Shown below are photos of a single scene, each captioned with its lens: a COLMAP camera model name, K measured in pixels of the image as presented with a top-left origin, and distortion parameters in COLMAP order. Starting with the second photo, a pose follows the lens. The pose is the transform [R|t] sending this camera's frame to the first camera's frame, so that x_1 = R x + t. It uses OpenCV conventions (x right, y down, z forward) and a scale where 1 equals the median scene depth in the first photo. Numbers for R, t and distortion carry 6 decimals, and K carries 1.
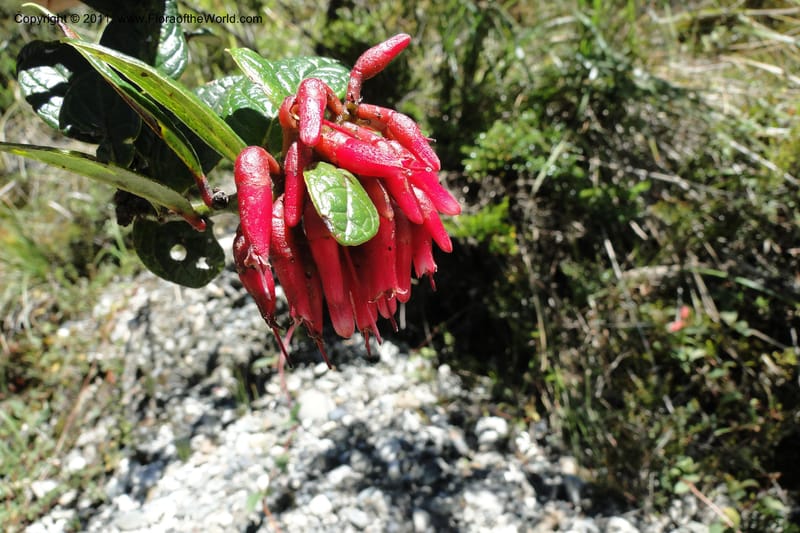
lens RADIAL K [[660.0, 0, 404.9], [0, 660.0, 270.1], [0, 0, 1]] dist [0.002536, -0.000555]
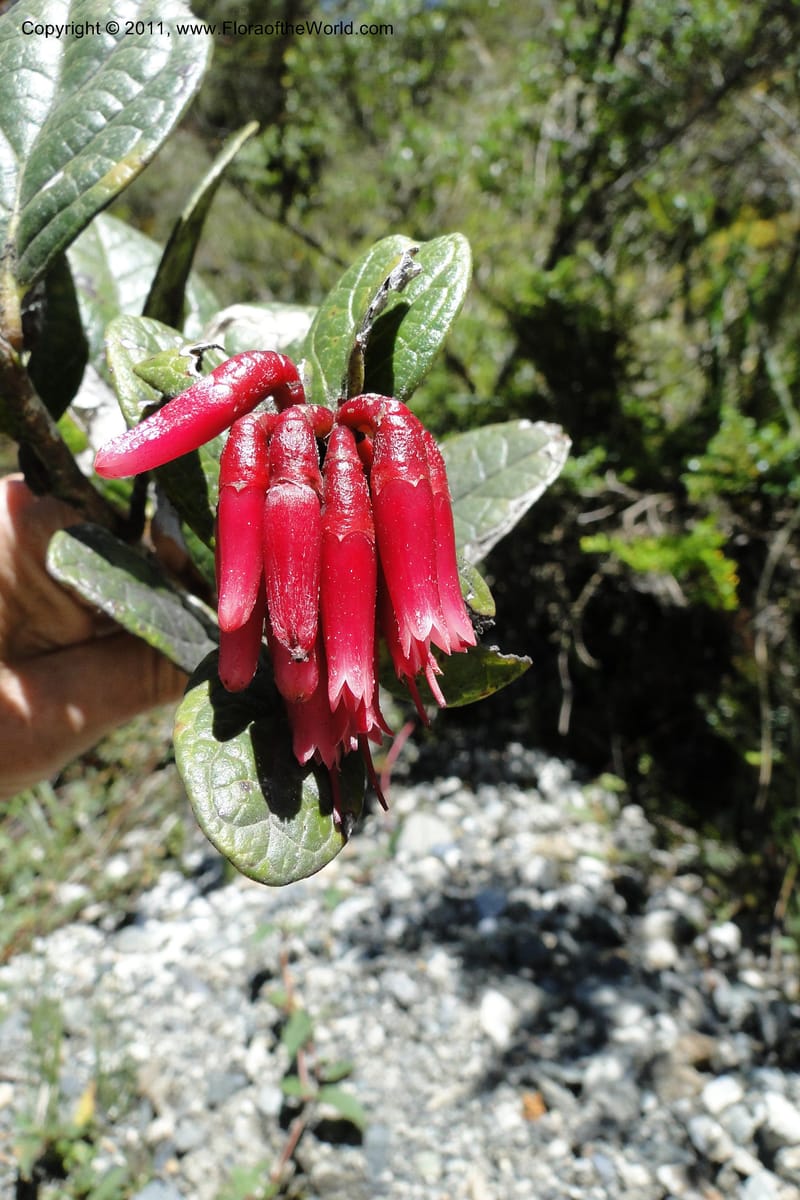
lens RADIAL K [[990.0, 0, 401.2], [0, 990.0, 603.1], [0, 0, 1]] dist [0.002536, -0.000555]
pose [[0.944264, 0.088945, -0.316946, 0.127579], [-0.118532, 0.990092, -0.075287, 0.050399], [0.307109, 0.108659, 0.945451, 0.036130]]
